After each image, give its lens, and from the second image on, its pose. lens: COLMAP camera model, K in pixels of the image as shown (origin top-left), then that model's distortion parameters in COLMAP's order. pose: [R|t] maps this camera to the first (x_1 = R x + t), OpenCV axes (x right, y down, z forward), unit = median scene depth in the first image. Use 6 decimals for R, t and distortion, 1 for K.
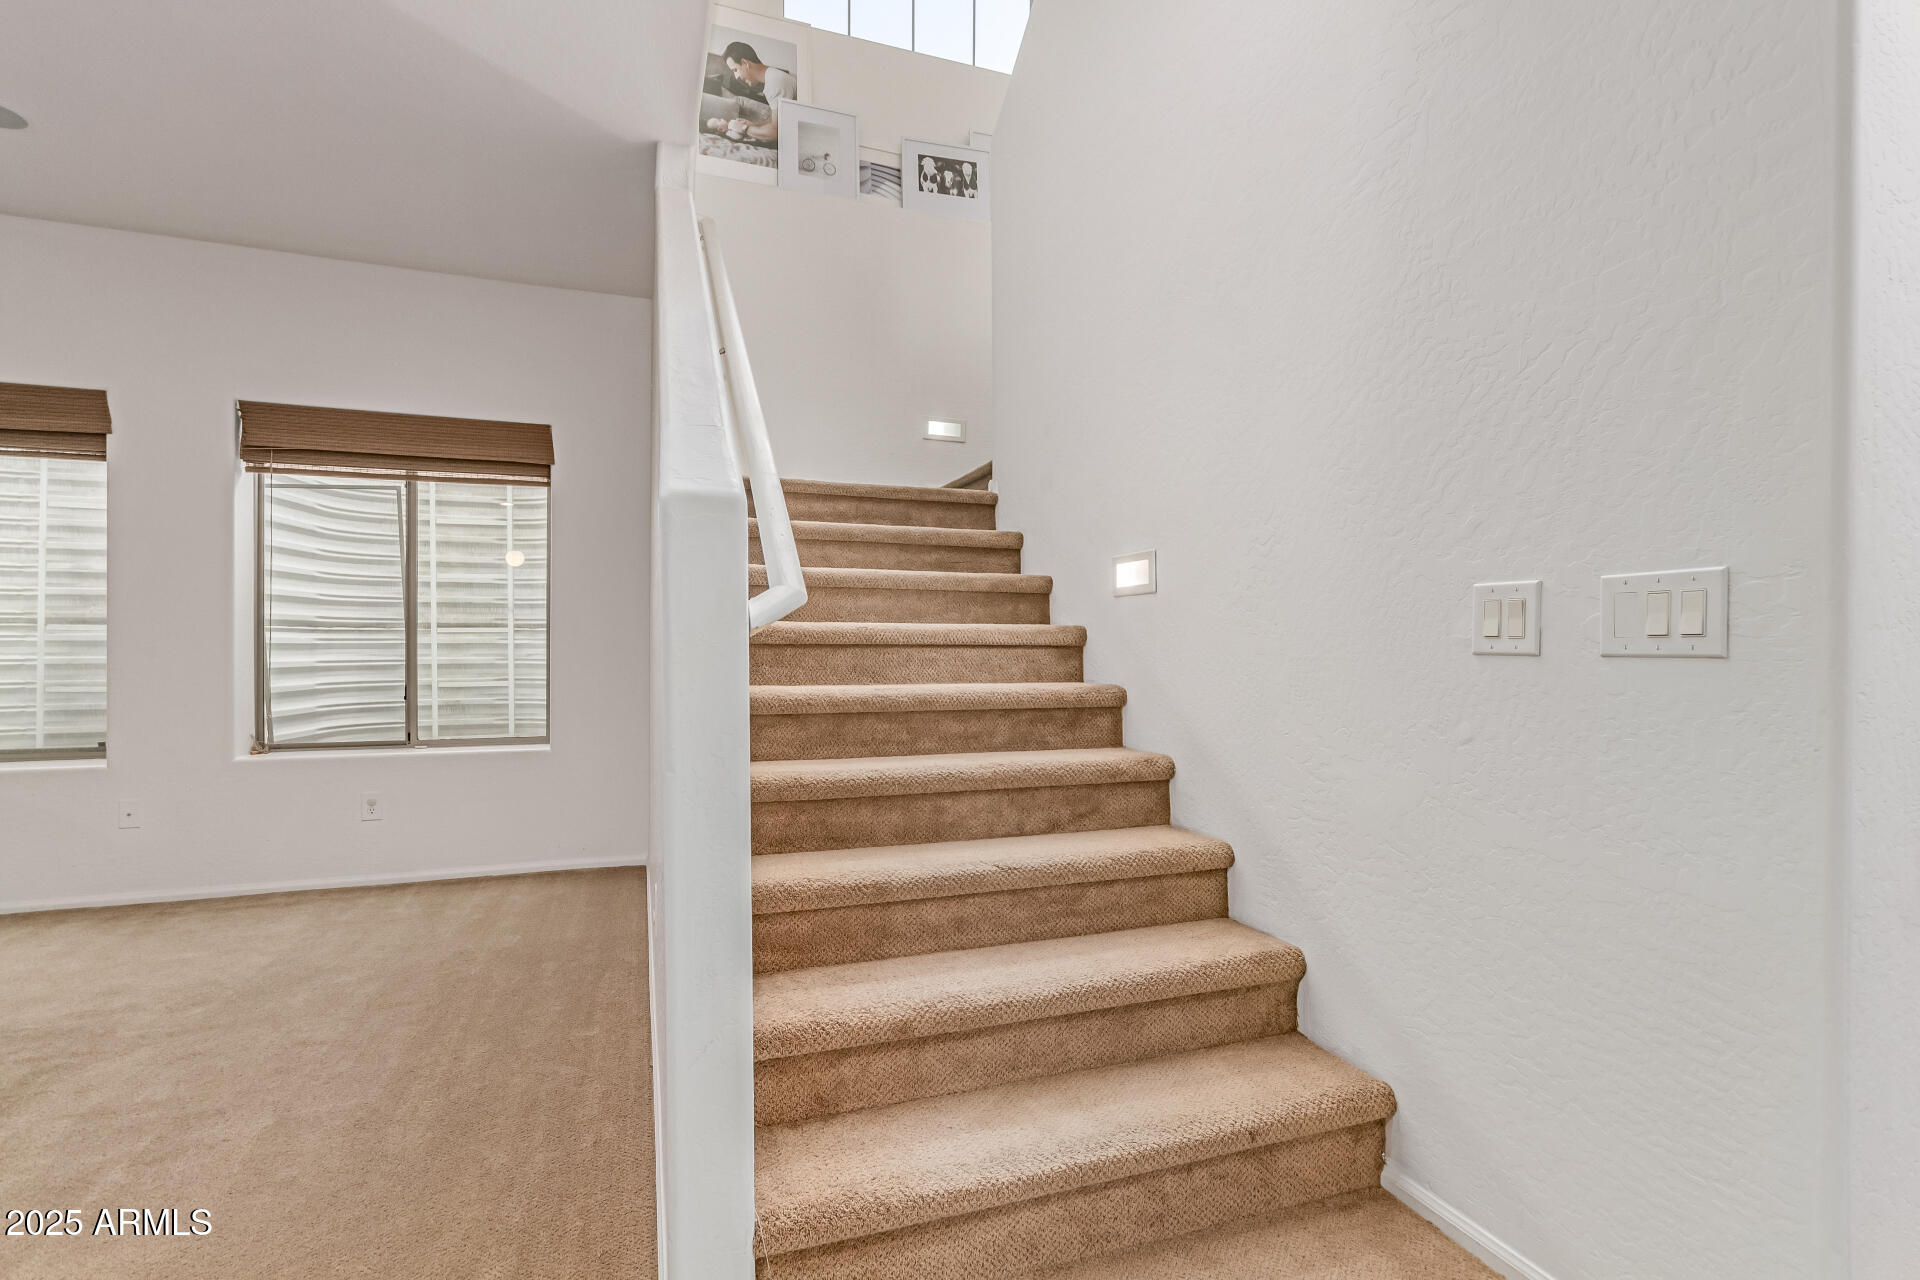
lens RADIAL K [[890.6, 0, 957.2], [0, 890.6, 648.9], [0, 0, 1]] dist [0.004456, -0.000034]
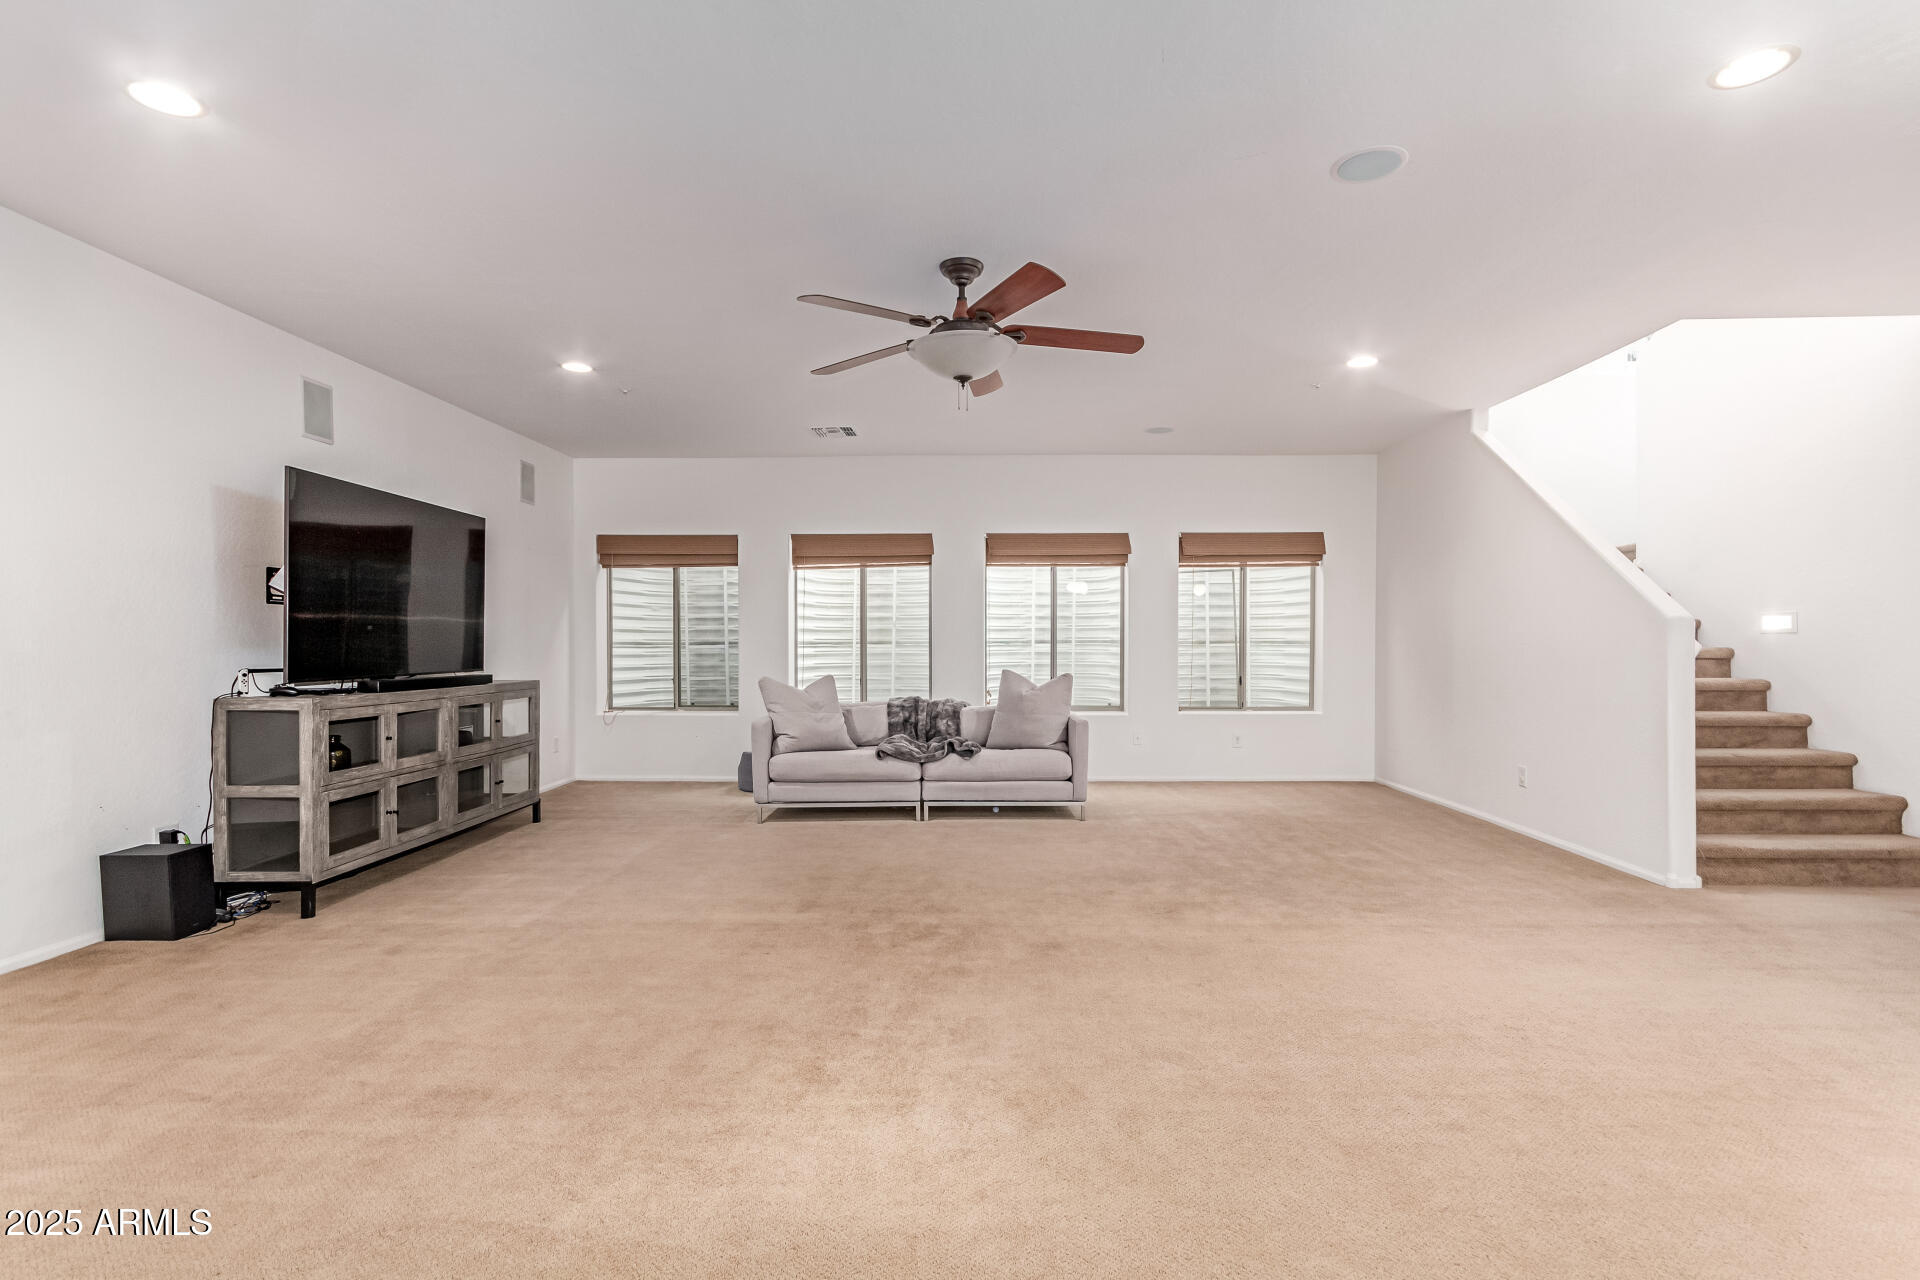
lens RADIAL K [[890.6, 0, 969.8], [0, 890.6, 654.2], [0, 0, 1]] dist [0.004456, -0.000034]
pose [[0.939105, 0.000611, -0.343629, -0.532720], [0.001766, 0.999977, 0.006606, -0.020407], [0.343625, -0.006810, 0.939082, -0.974333]]
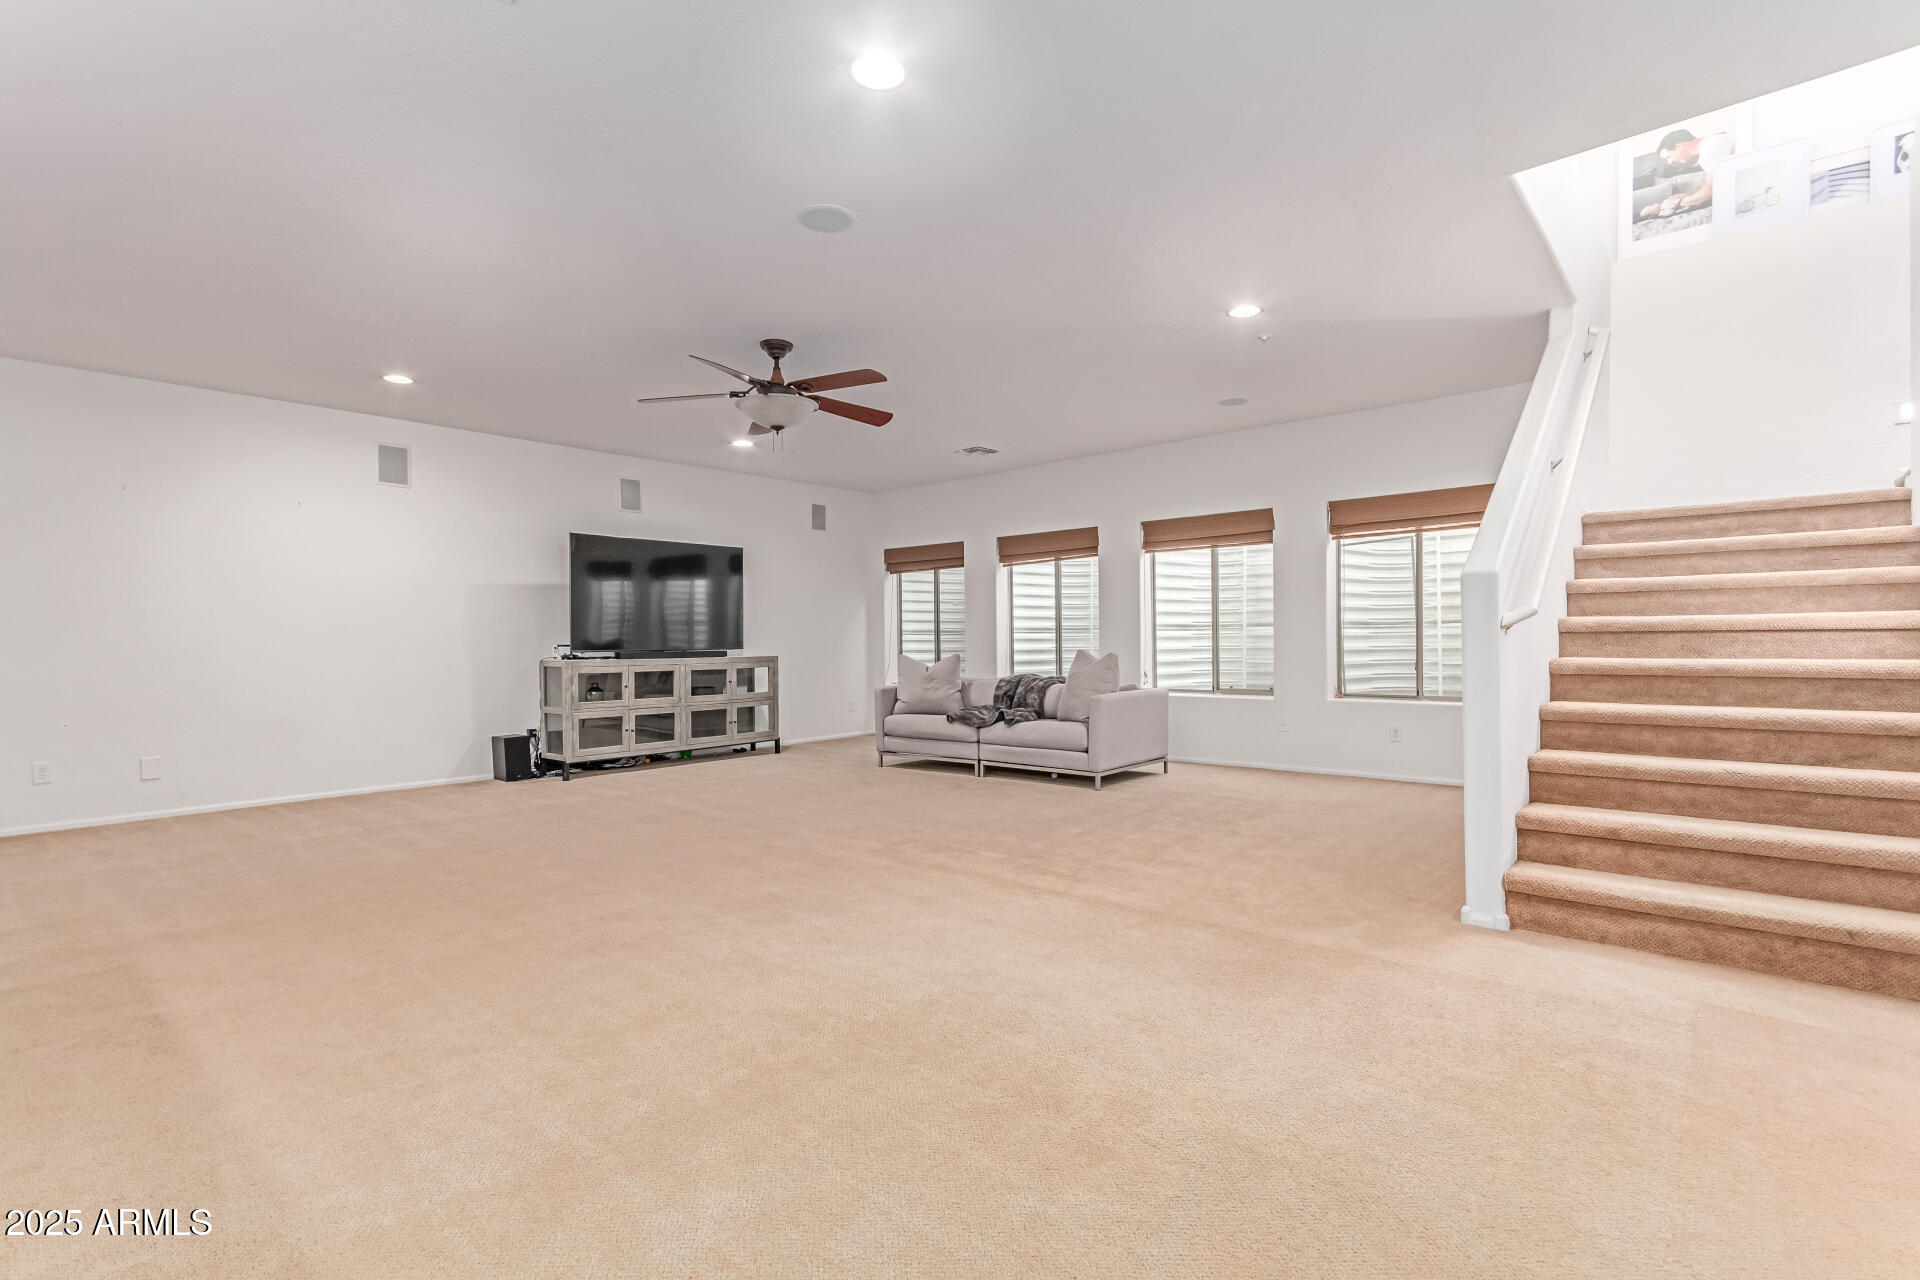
lens RADIAL K [[890.6, 0, 995.8], [0, 890.6, 649.4], [0, 0, 1]] dist [0.004456, -0.000034]
pose [[0.505782, 0.001843, -0.862660, 0.391880], [0.006694, 0.999959, 0.006061, 0.006061], [0.862636, -0.008840, 0.505749, -0.471957]]
